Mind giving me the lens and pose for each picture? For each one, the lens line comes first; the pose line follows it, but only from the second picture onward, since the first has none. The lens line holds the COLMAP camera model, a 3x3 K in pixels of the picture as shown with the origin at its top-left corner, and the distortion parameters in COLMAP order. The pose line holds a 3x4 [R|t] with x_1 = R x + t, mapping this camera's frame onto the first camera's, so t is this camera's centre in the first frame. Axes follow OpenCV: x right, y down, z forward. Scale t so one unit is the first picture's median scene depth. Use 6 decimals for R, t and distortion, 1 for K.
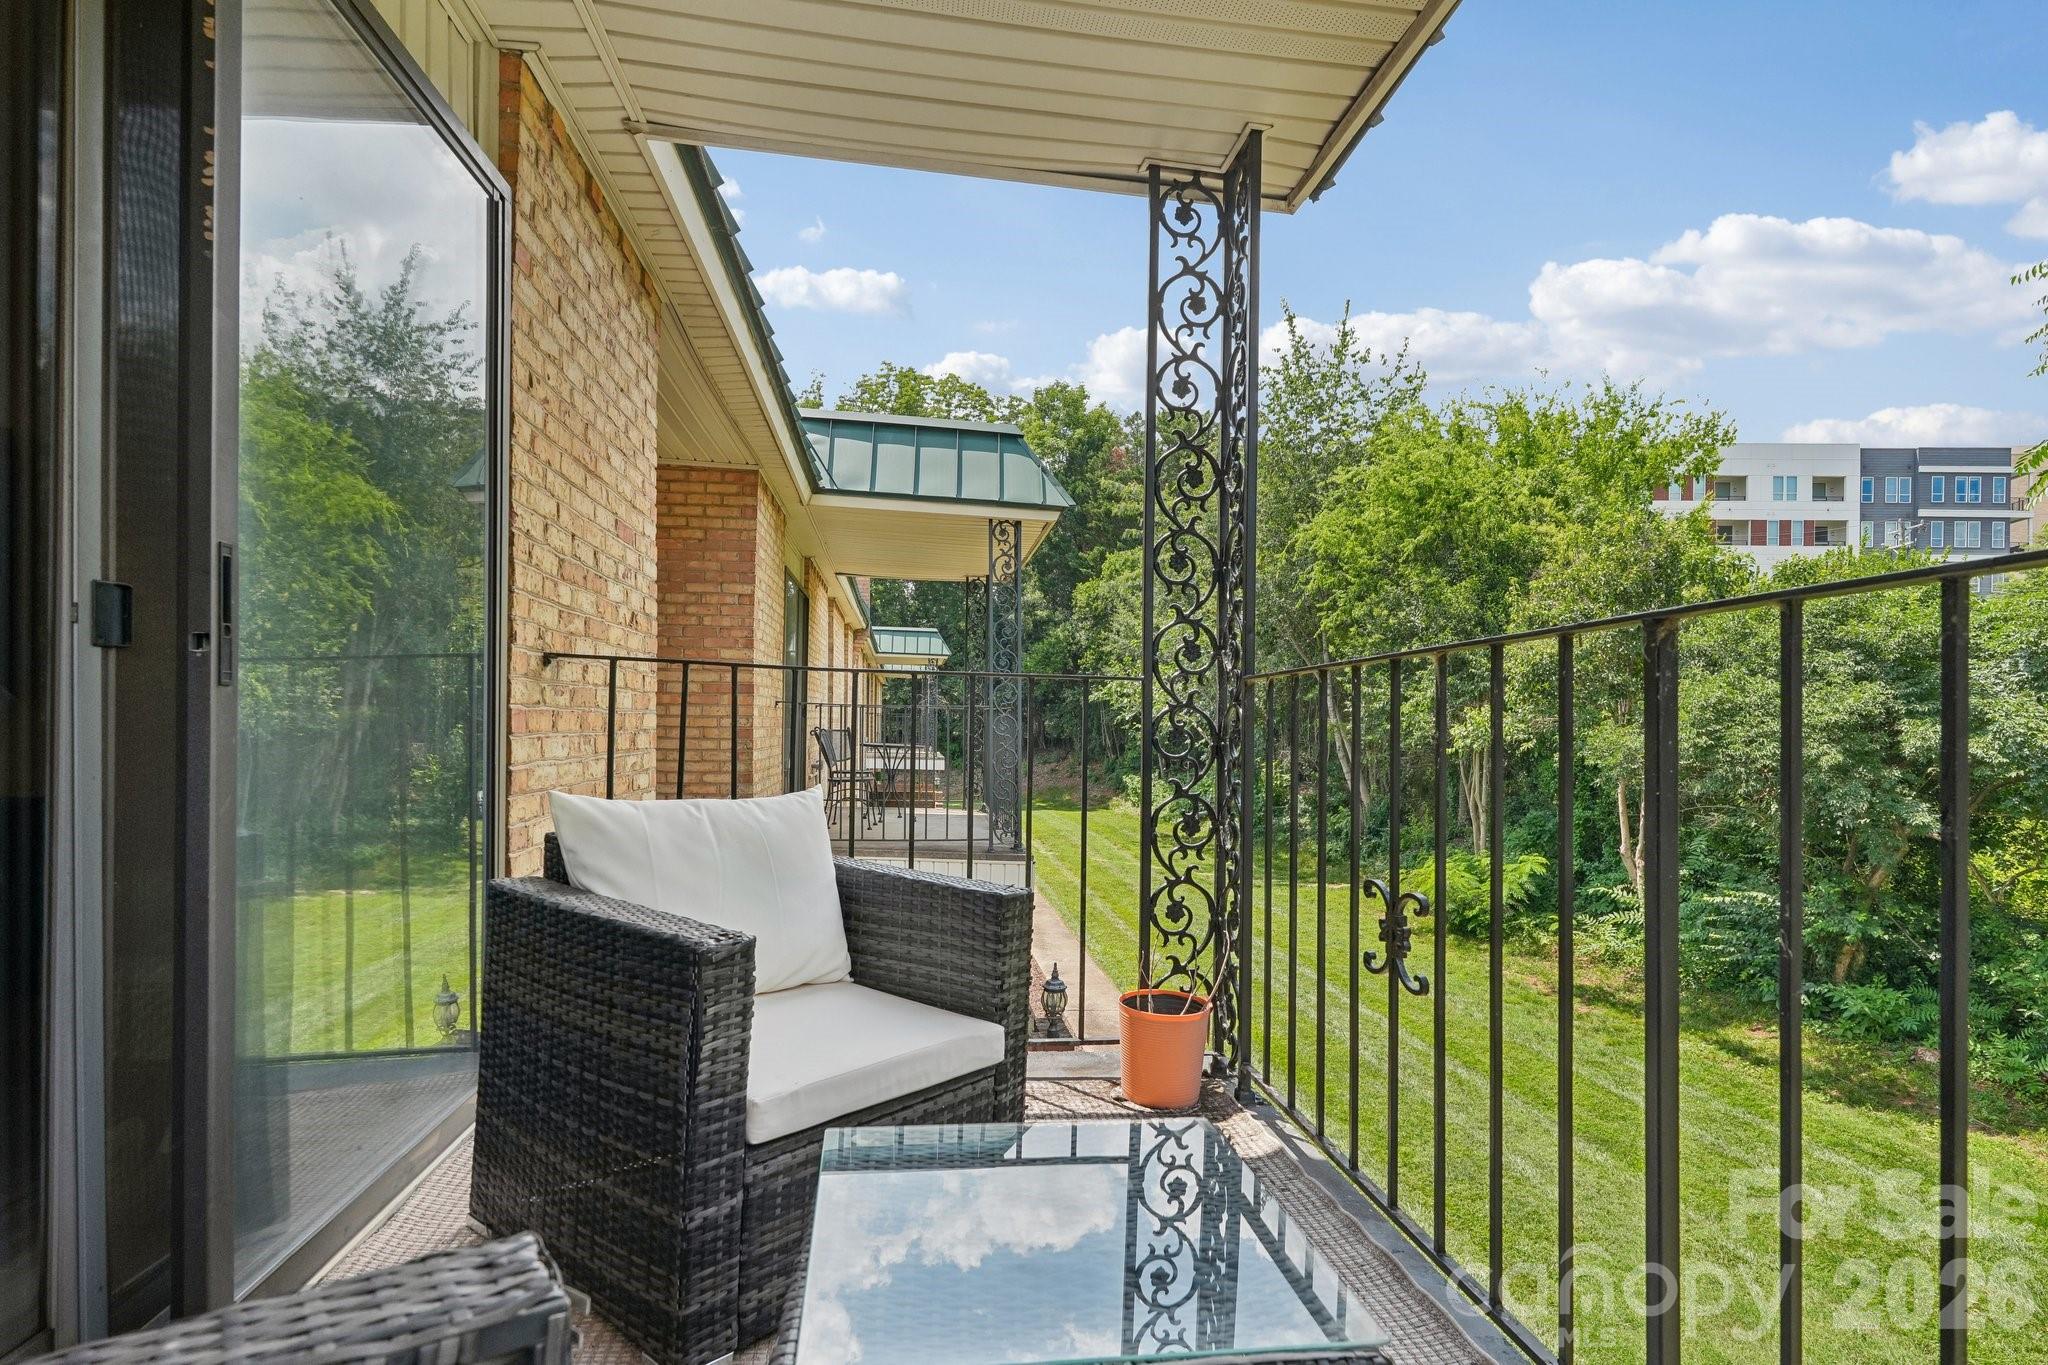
lens RADIAL K [[1012.5, 0, 1024.9], [0, 1012.5, 716.3], [0, 0, 1]] dist [0.000476, 0.000153]
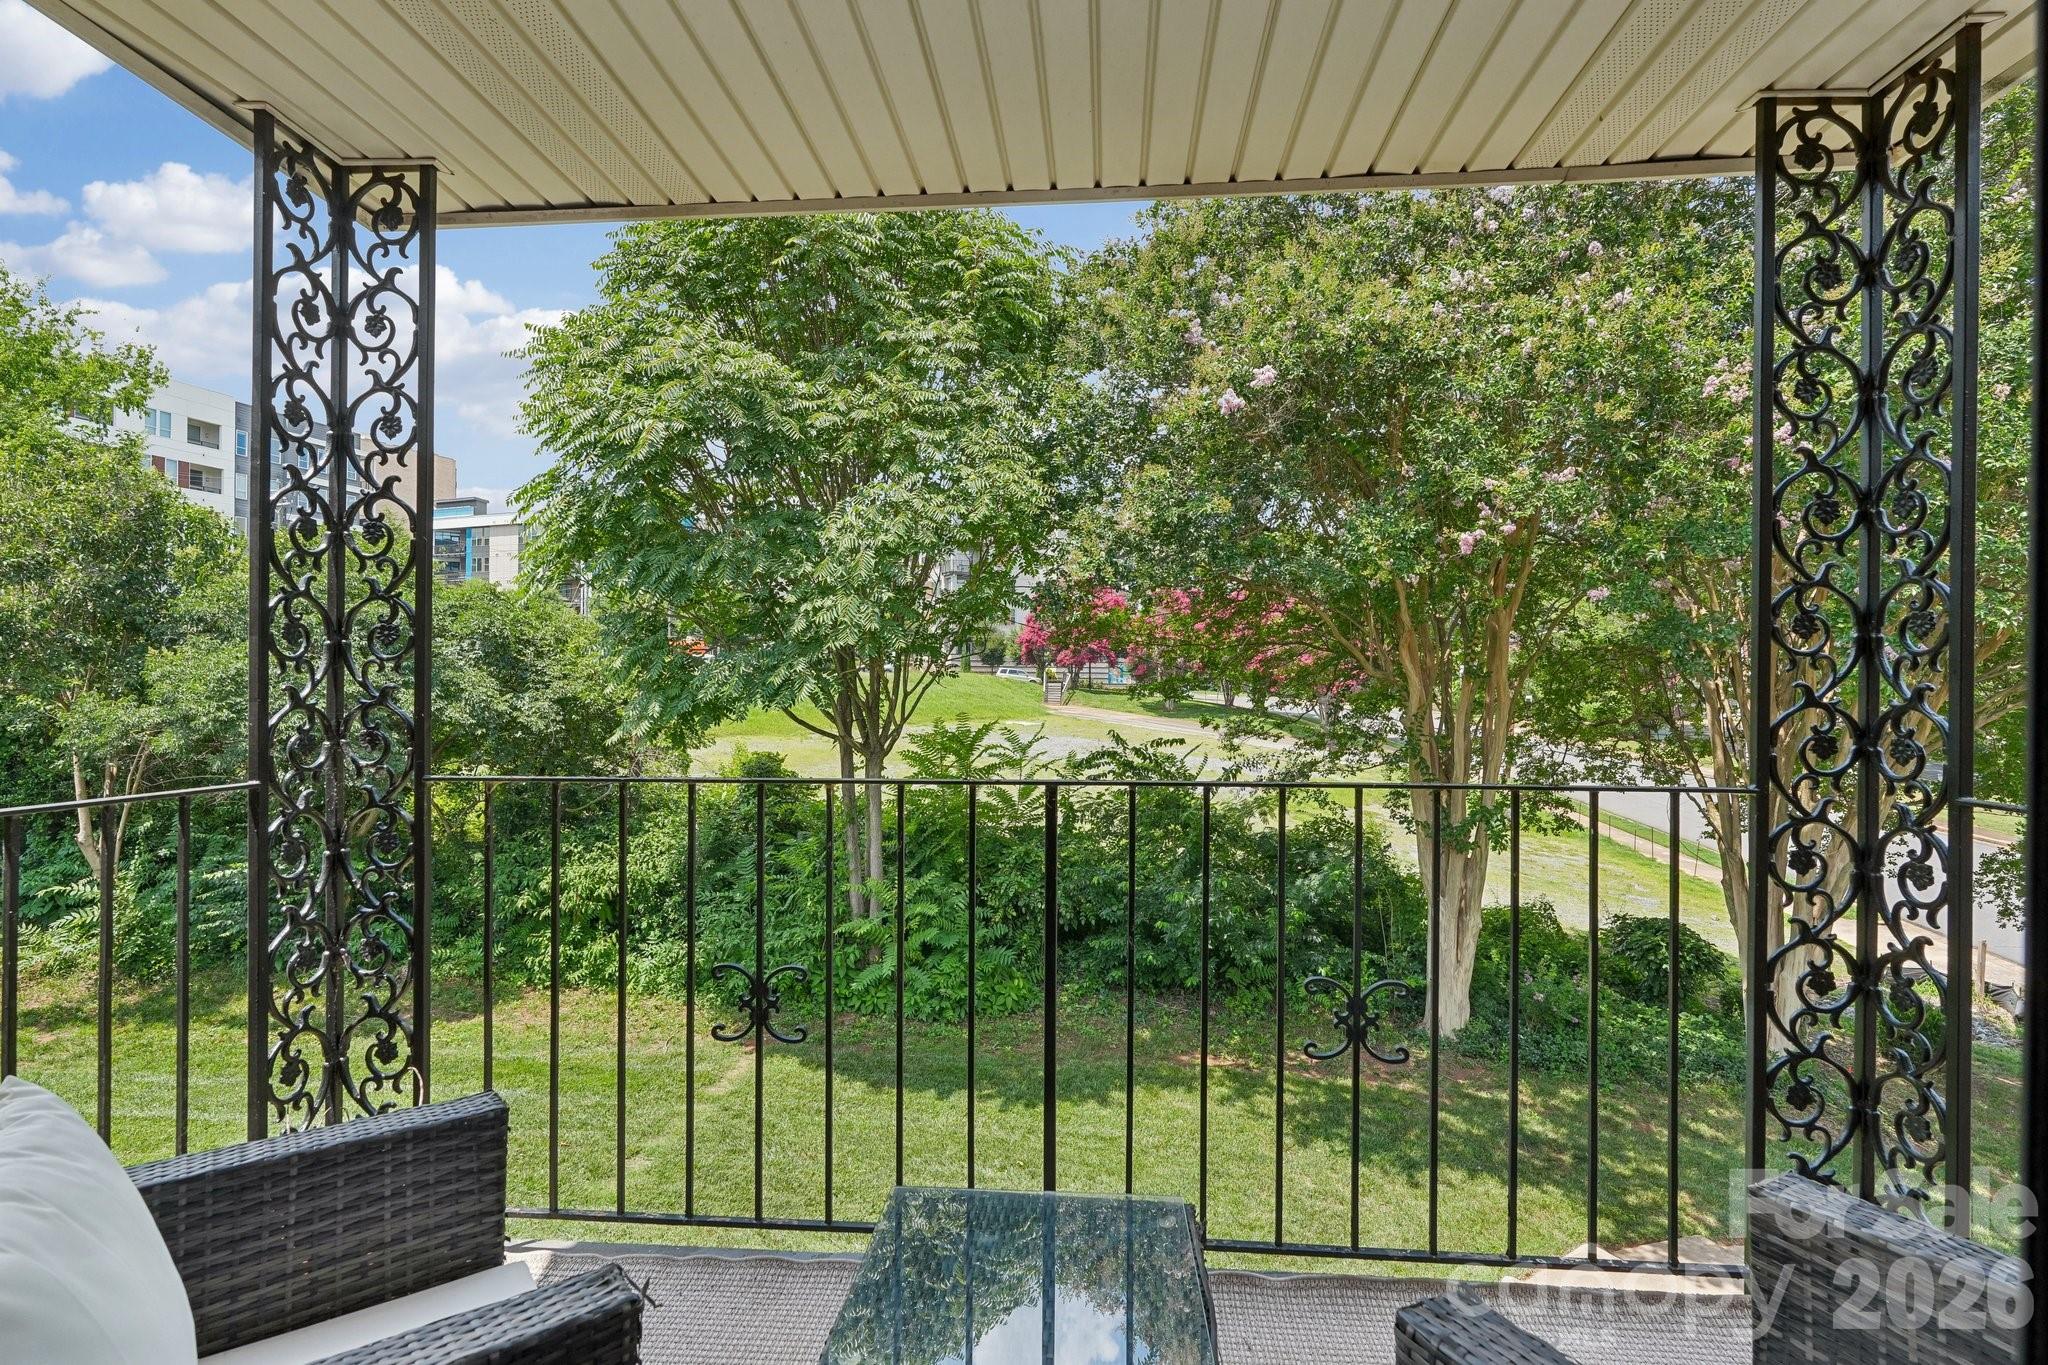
lens RADIAL K [[1003.3, 0, 1024.7], [0, 1003.3, 676.3], [0, 0, 1]] dist [0.000163, -0.000473]
pose [[0.205668, -0.008408, 0.978586, -0.112906], [-0.007499, 0.999920, 0.010167, -0.029038], [-0.978593, -0.009429, 0.205588, 0.061894]]
